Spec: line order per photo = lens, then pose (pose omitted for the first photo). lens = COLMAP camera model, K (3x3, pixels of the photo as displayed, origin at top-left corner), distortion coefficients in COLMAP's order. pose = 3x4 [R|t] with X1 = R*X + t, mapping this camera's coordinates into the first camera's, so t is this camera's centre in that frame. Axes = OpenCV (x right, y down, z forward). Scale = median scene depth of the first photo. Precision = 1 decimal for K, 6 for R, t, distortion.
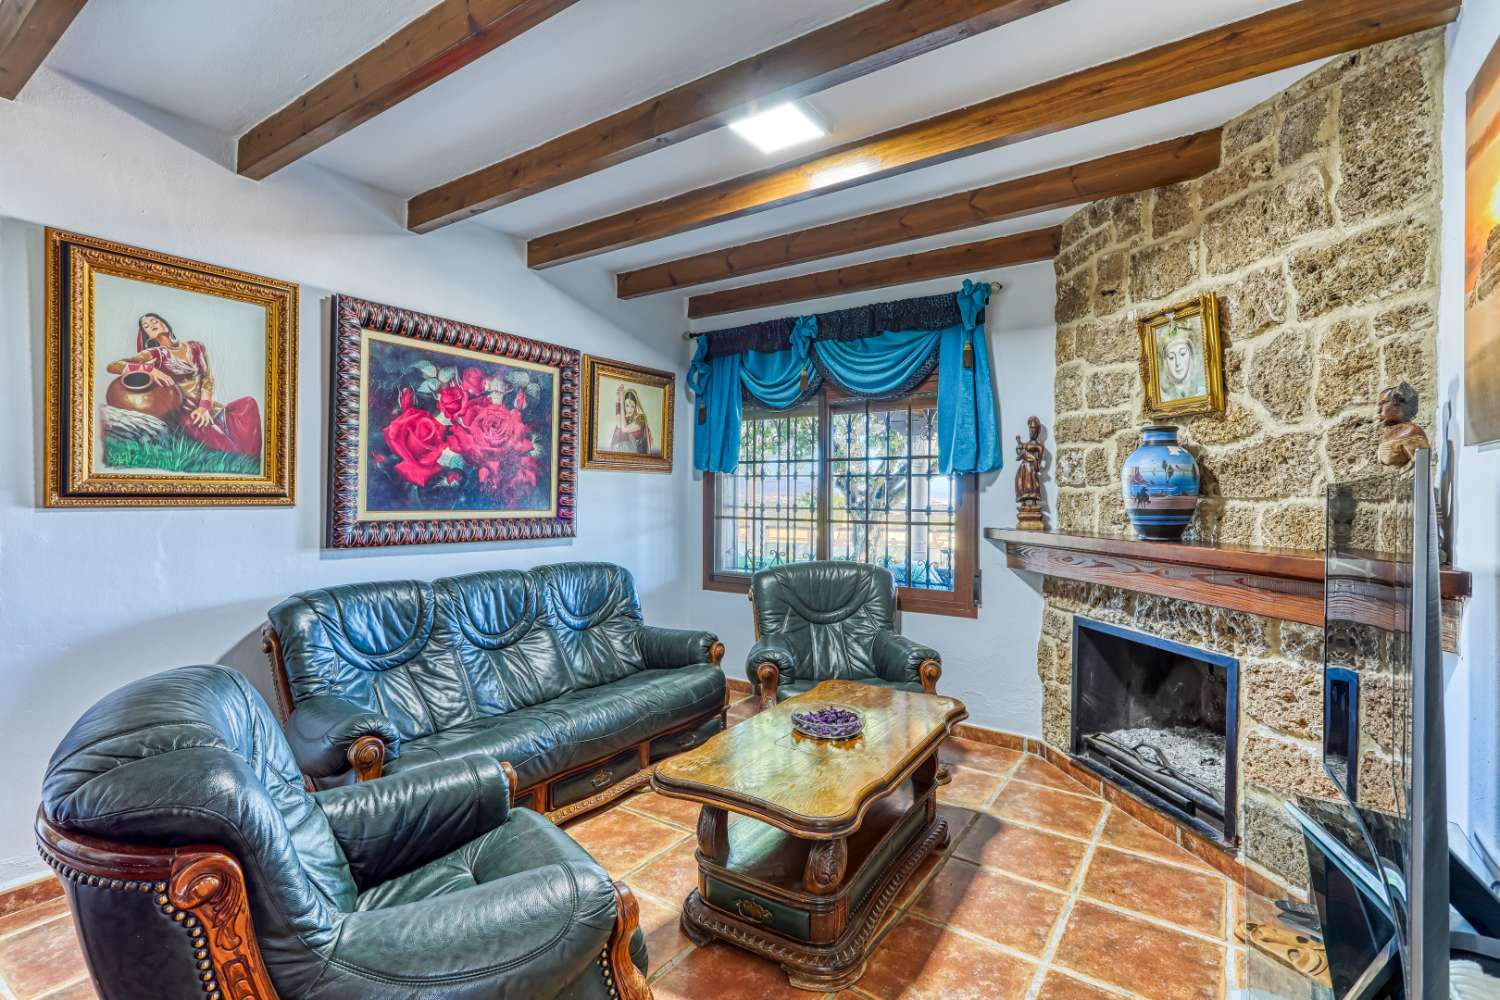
lens RADIAL K [[707.5, 0, 741.9], [0, 707.5, 494.1], [0, 0, 1]] dist [0.001626, 0.000712]
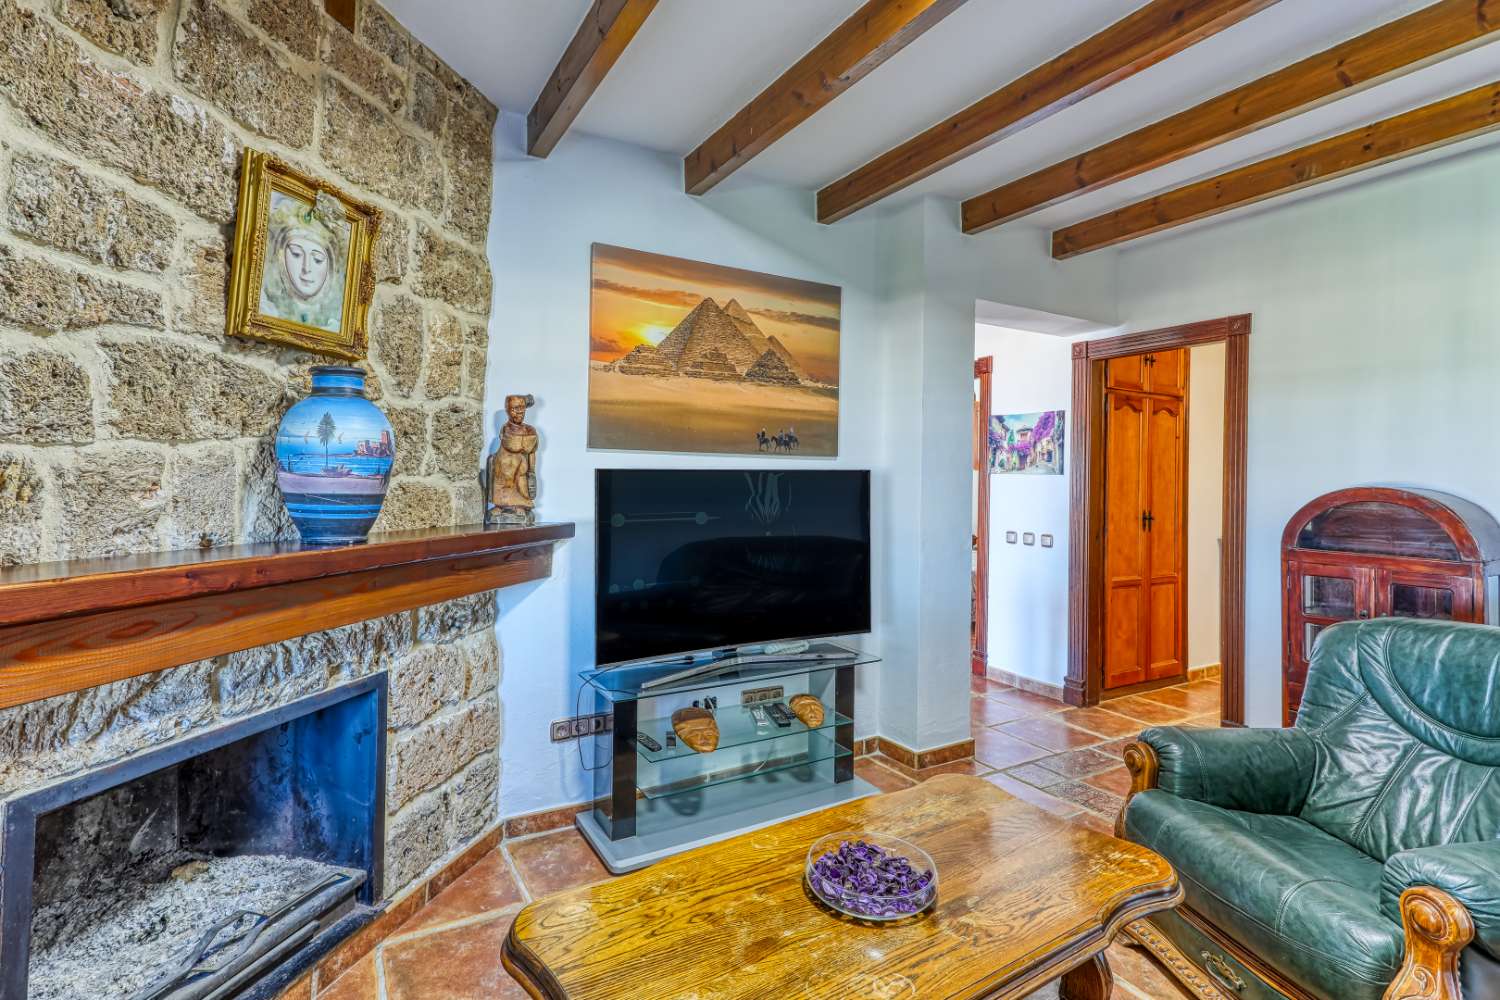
lens RADIAL K [[733.2, 0, 744.4], [0, 733.2, 475.2], [0, 0, 1]] dist [0.000360, 0.000110]
pose [[-0.903068, -0.009817, 0.429386, -0.036063], [-0.011177, 0.999937, -0.000646, -0.000269], [-0.429353, -0.005383, -0.903121, 1.540017]]
